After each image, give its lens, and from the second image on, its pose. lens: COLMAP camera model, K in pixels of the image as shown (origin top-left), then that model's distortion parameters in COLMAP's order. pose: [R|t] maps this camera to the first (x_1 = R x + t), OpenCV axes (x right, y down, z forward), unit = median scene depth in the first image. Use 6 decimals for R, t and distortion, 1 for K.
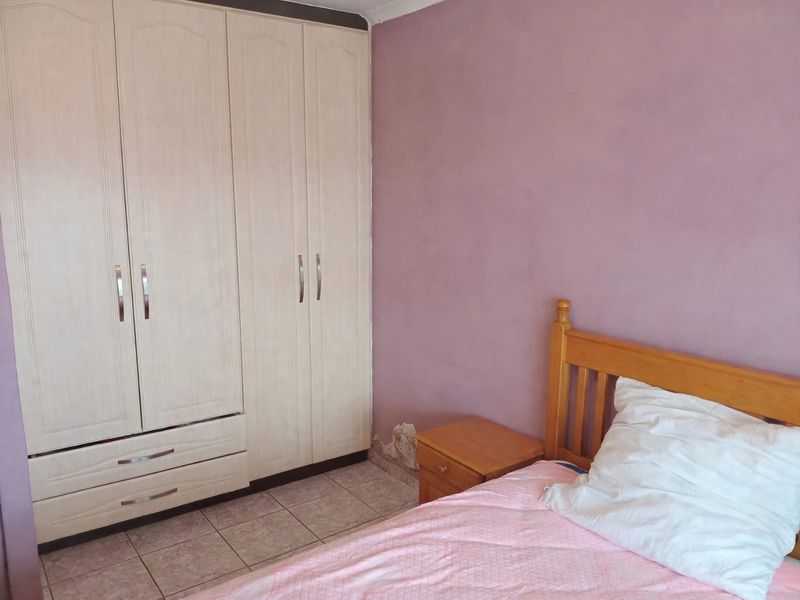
lens RADIAL K [[634.3, 0, 401.5], [0, 634.3, 300.0], [0, 0, 1]] dist [0.036392, -0.004780]
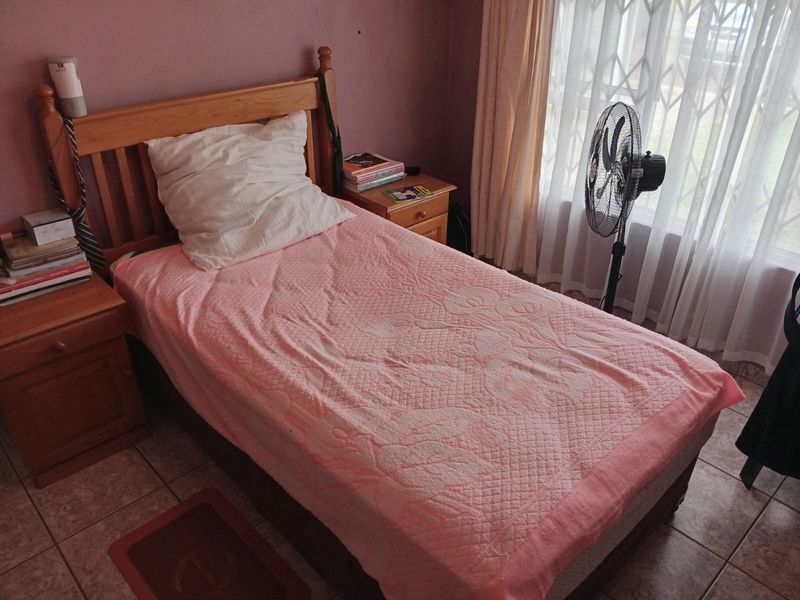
lens RADIAL K [[634.3, 0, 401.5], [0, 634.3, 300.0], [0, 0, 1]] dist [0.036392, -0.004780]
pose [[-0.119402, -0.488538, 0.864334, -0.775647], [0.173530, 0.846893, 0.502652, -0.114379], [-0.977564, 0.210006, -0.016345, 0.759552]]
